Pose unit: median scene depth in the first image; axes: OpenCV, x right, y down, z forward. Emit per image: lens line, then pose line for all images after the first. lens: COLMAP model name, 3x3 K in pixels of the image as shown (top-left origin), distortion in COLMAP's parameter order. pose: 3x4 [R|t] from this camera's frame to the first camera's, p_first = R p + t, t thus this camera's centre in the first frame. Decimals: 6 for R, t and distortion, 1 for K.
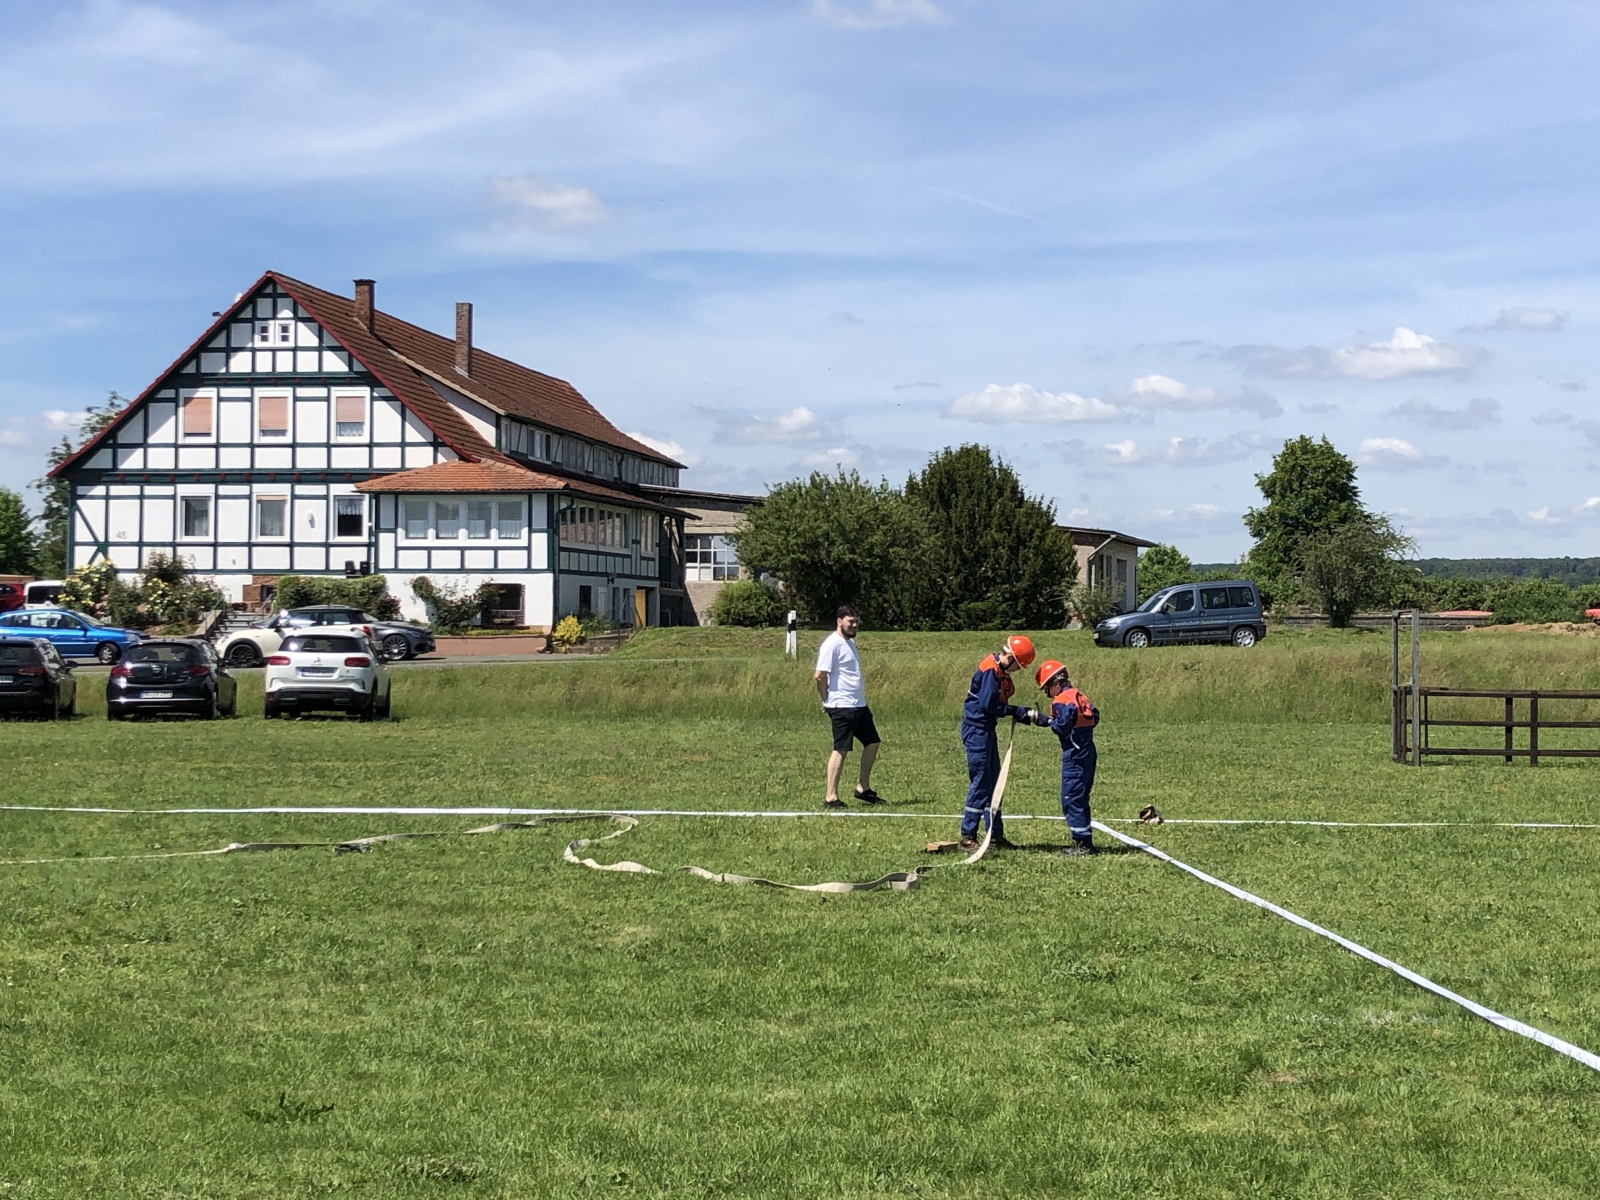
lens RADIAL K [[2340.7, 0, 762.4], [0, 2340.7, 575.8], [0, 0, 1]] dist [0.093787, 0.000000]
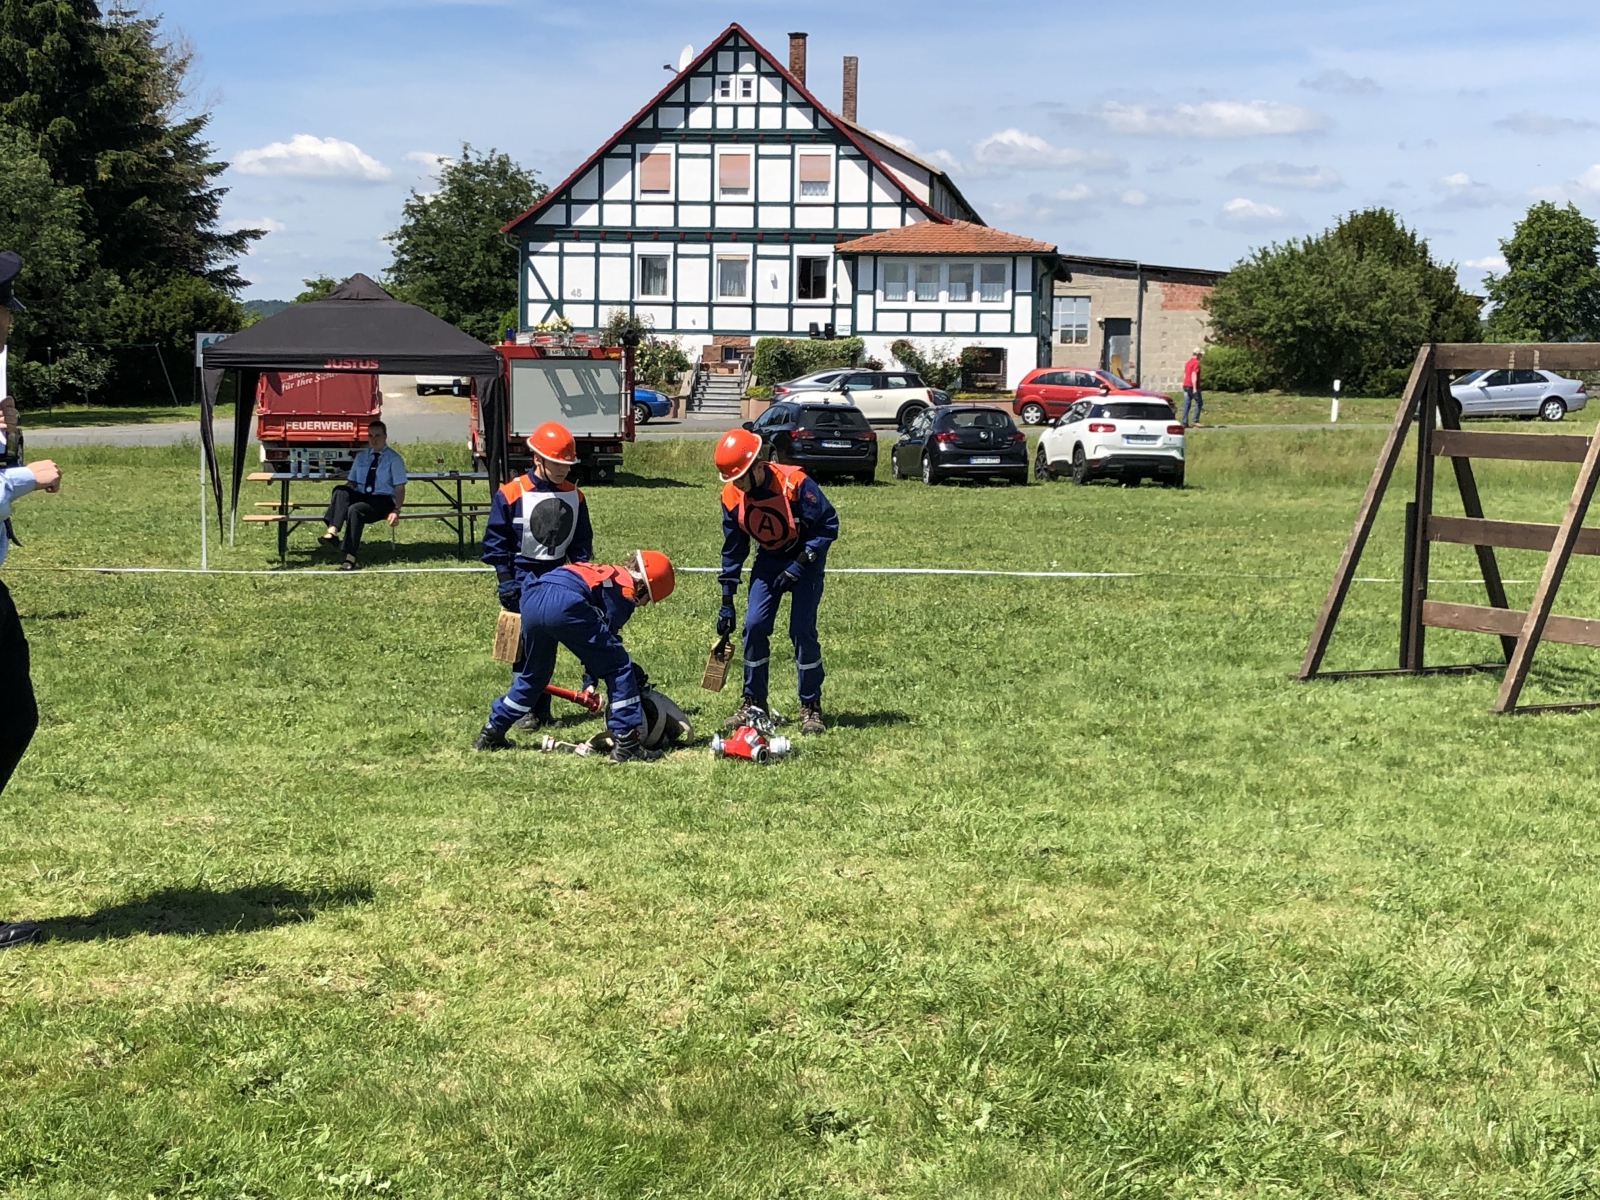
lens RADIAL K [[2340.7, 0, 798.7], [0, 2340.7, 593.7], [0, 0, 1]] dist [0.093787, 0.000000]
pose [[0.998138, 0.004723, 0.060821, -0.240632], [-0.011460, 0.993766, 0.110897, -0.002095], [-0.059918, -0.111387, 0.991969, -0.001805]]
